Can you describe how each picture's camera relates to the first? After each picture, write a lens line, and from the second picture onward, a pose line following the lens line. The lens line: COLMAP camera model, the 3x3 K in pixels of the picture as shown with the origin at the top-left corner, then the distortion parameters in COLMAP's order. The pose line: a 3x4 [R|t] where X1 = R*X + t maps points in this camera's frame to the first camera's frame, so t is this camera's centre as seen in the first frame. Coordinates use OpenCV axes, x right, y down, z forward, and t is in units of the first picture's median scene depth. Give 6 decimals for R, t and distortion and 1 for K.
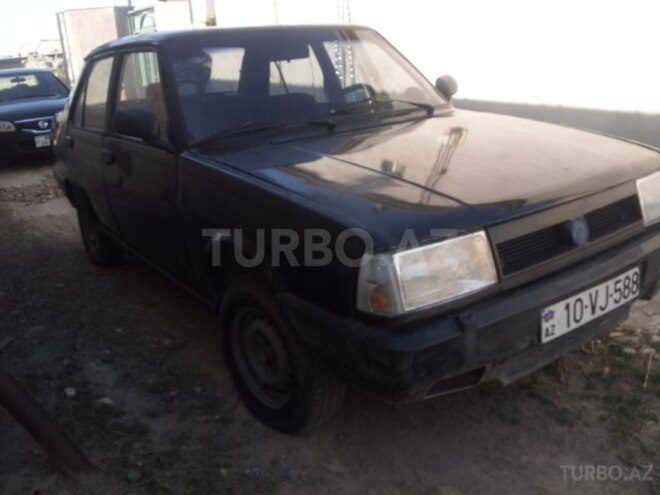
lens RADIAL K [[532.5, 0, 330.0], [0, 532.5, 247.5], [0, 0, 1]] dist [0.075163, -0.179661]
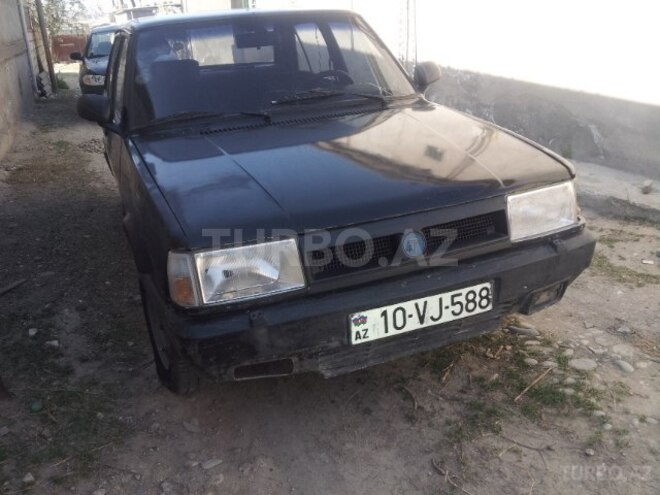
lens RADIAL K [[532.5, 0, 330.0], [0, 532.5, 247.5], [0, 0, 1]] dist [0.075163, -0.179661]
pose [[0.978326, 0.095075, -0.183956, 0.471027], [-0.081330, 0.993399, 0.080890, -0.089299], [0.190432, -0.064176, 0.979600, -0.048726]]
